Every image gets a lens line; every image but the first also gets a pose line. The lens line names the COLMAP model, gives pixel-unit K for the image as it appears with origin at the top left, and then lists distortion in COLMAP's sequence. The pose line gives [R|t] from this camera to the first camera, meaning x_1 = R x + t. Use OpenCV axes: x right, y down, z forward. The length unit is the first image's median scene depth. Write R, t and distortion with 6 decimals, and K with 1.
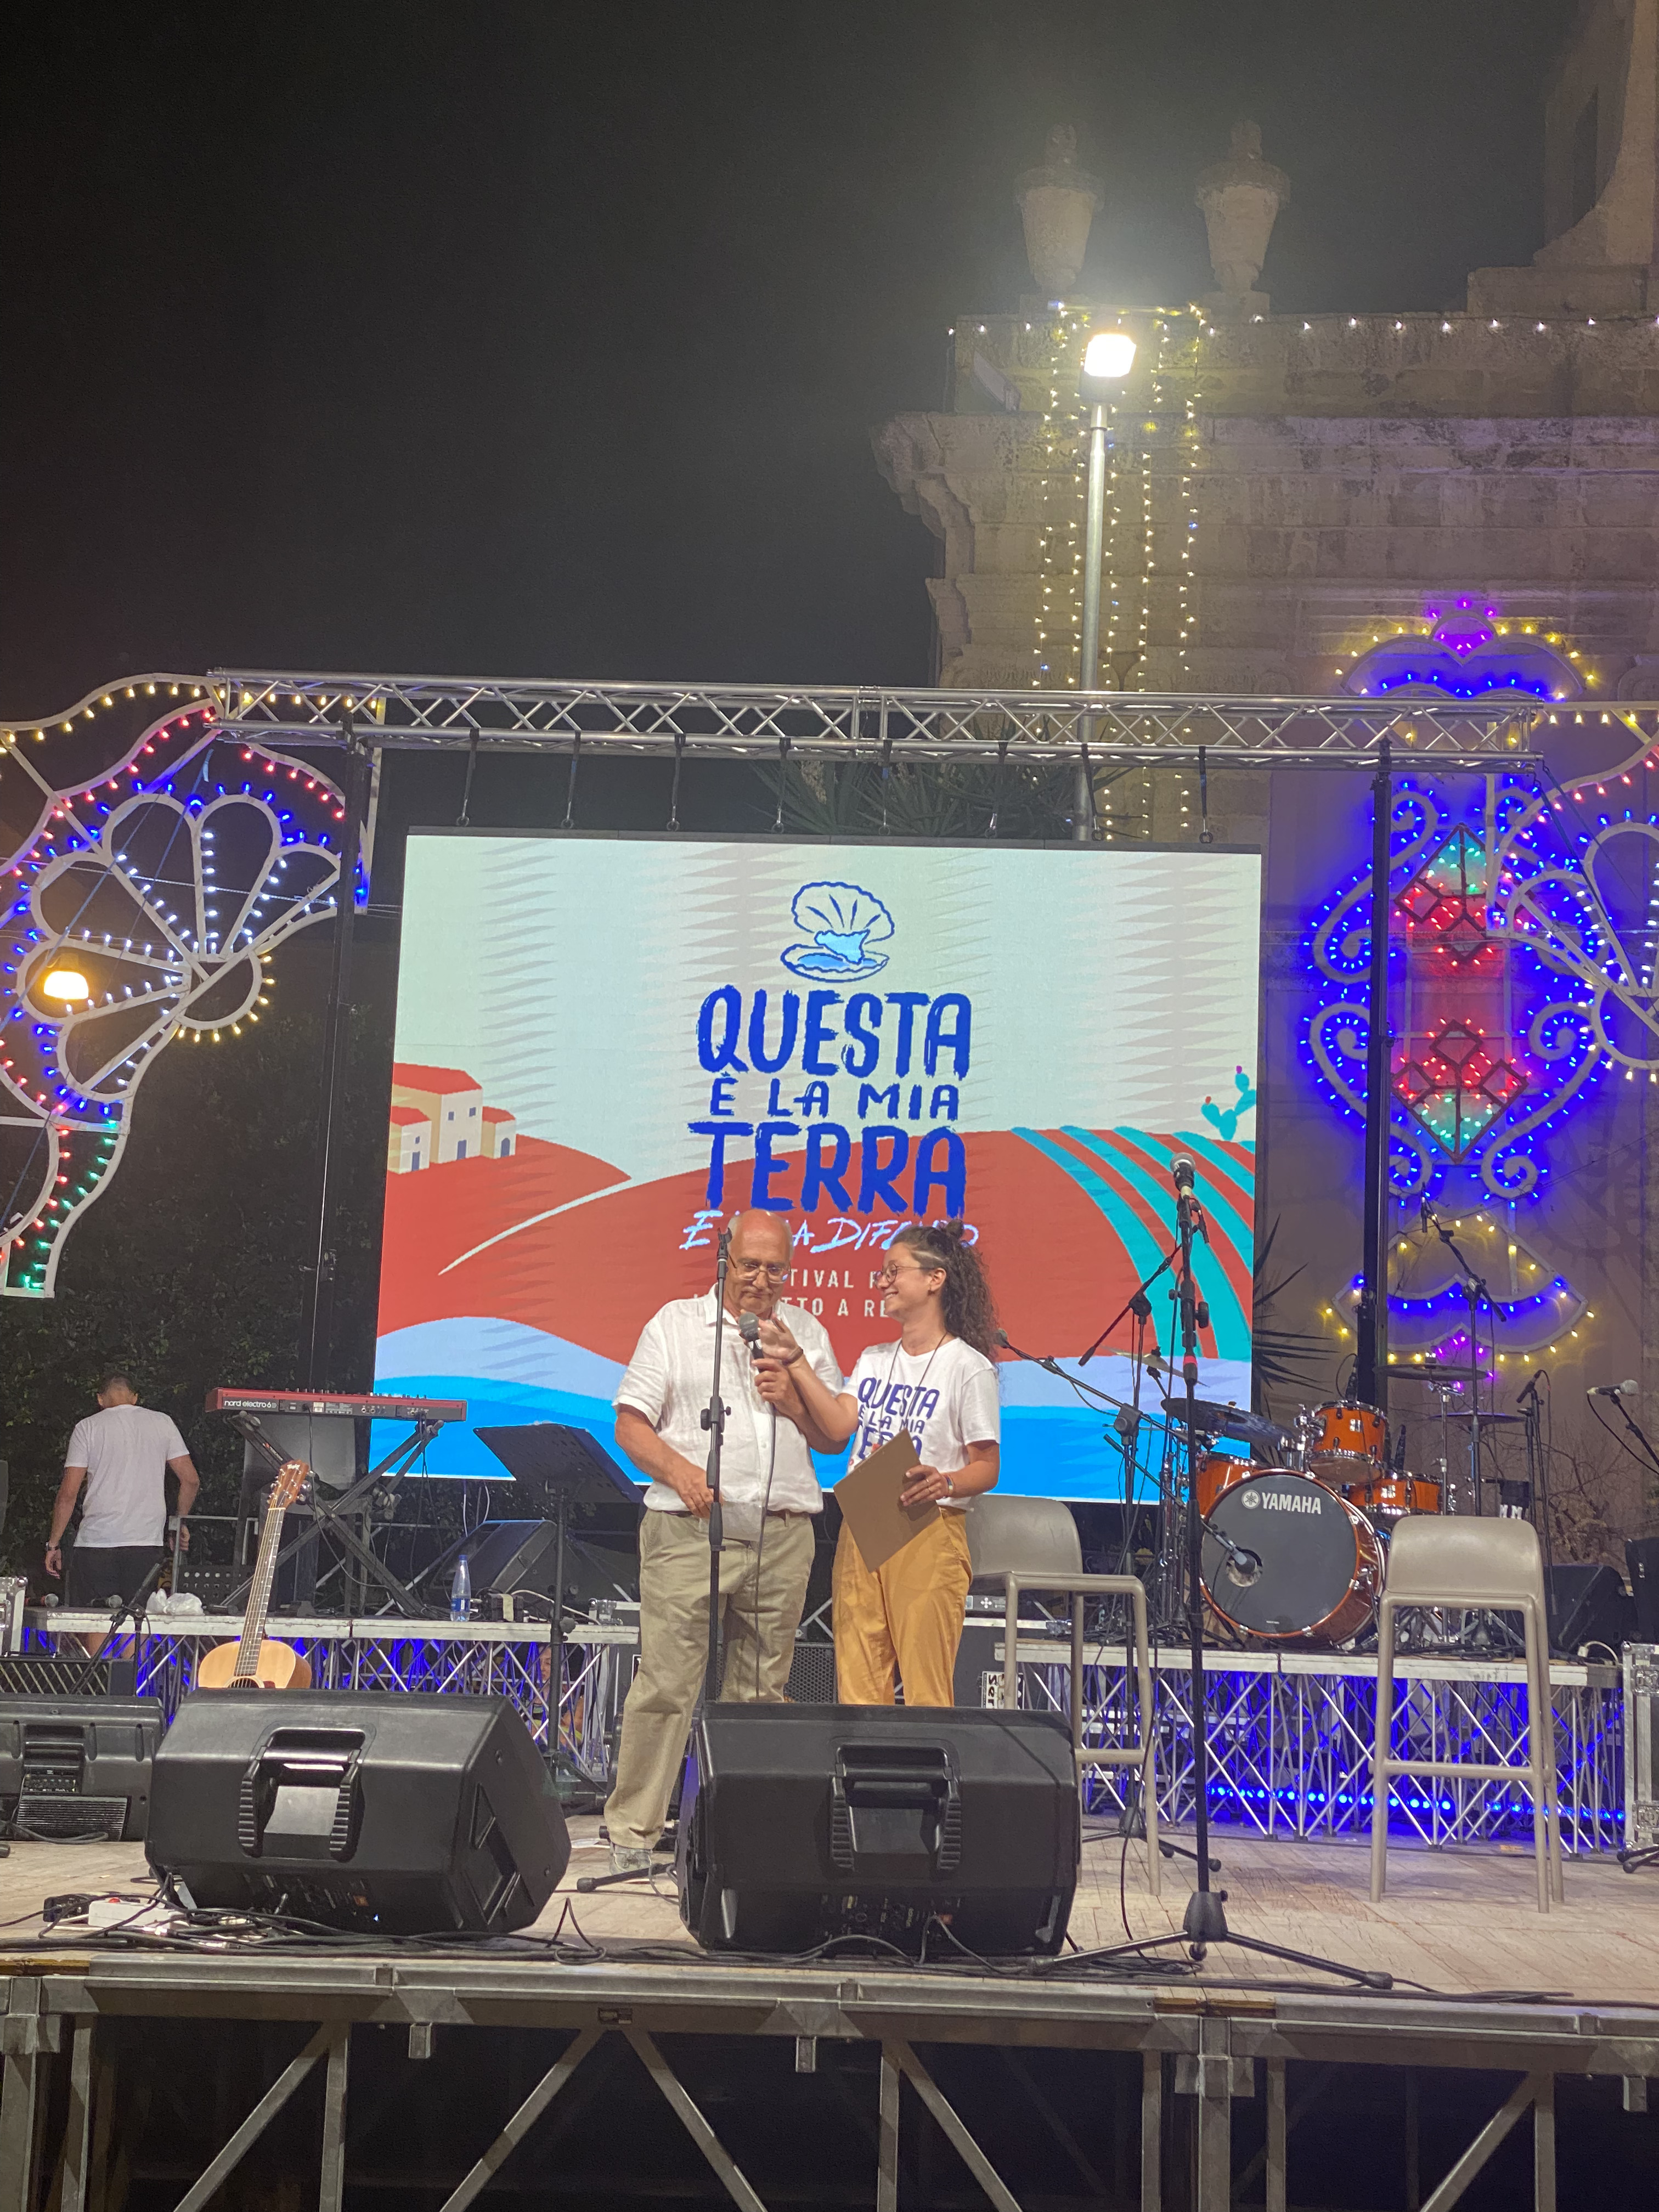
lens RADIAL K [[3257.9, 0, 820.6], [0, 3257.9, 1089.0], [0, 0, 1]] dist [0.114262, 0.053568]
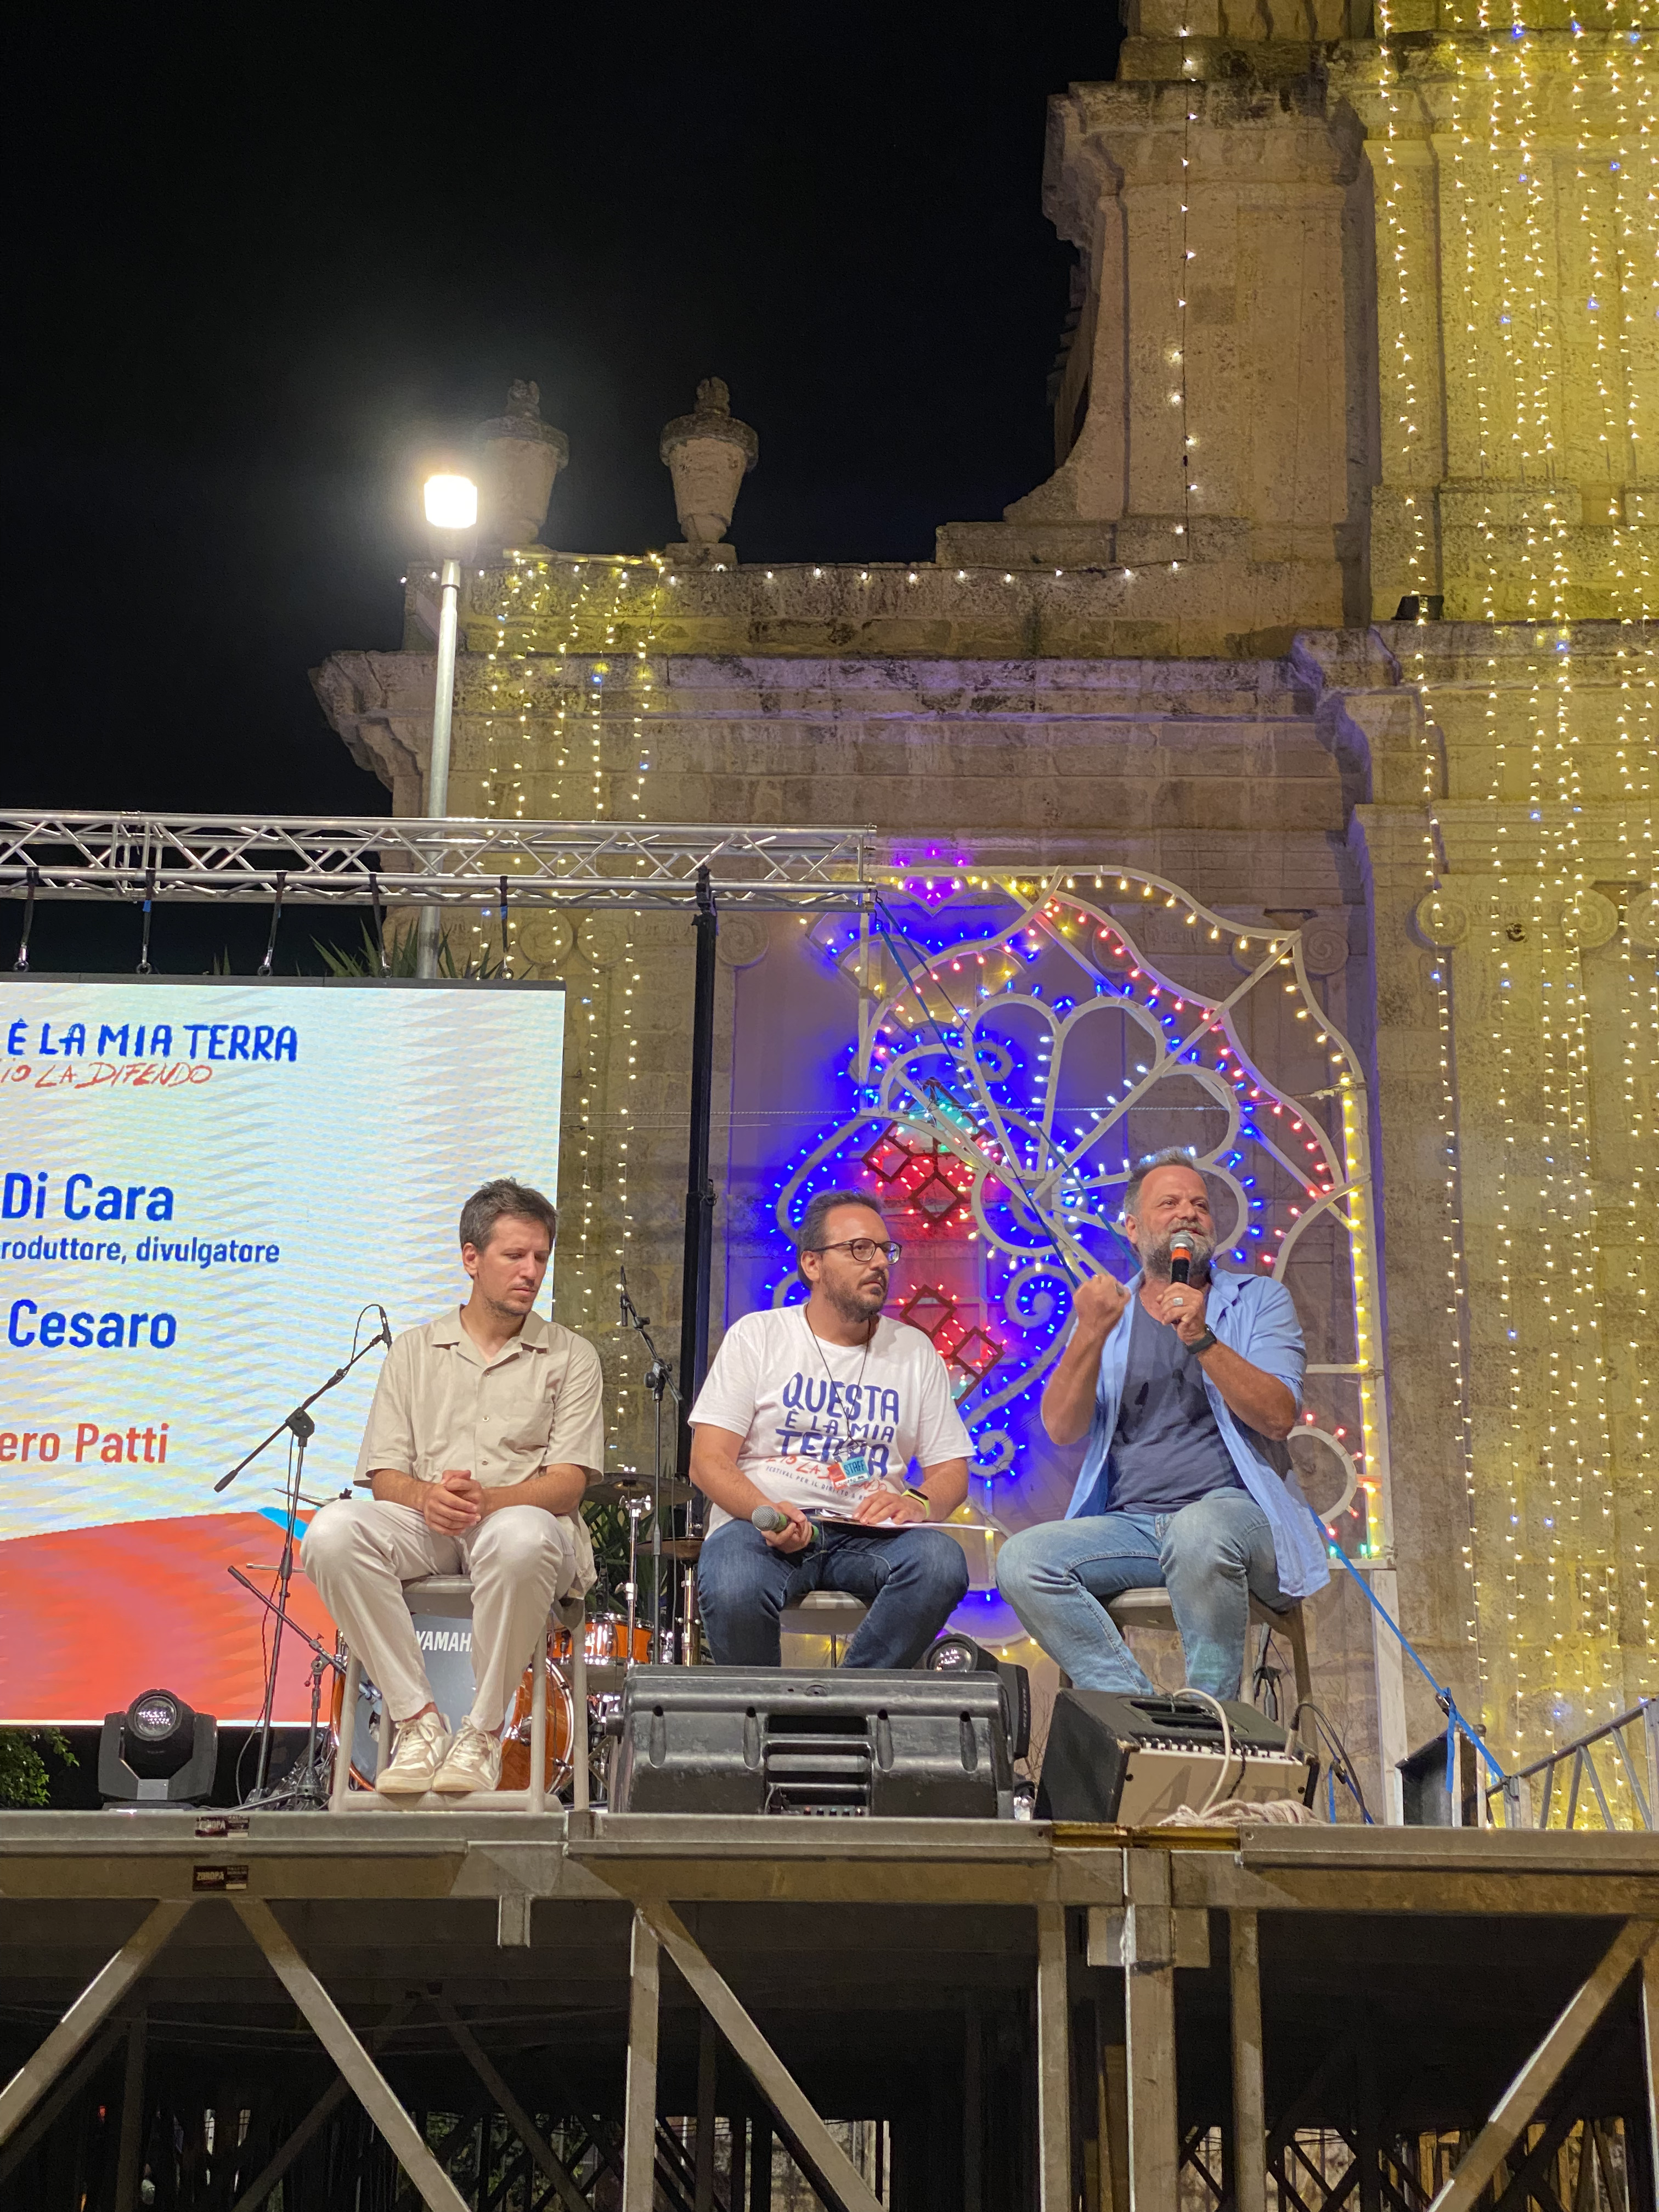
lens RADIAL K [[3268.7, 0, 797.1], [0, 3268.7, 1092.6], [0, 0, 1]] dist [0.067560, 0.631735]
pose [[0.997797, -0.001470, 0.066319, 0.123988], [0.011245, 0.989034, -0.147257, 0.078523], [-0.065376, 0.147678, 0.986872, 0.104884]]
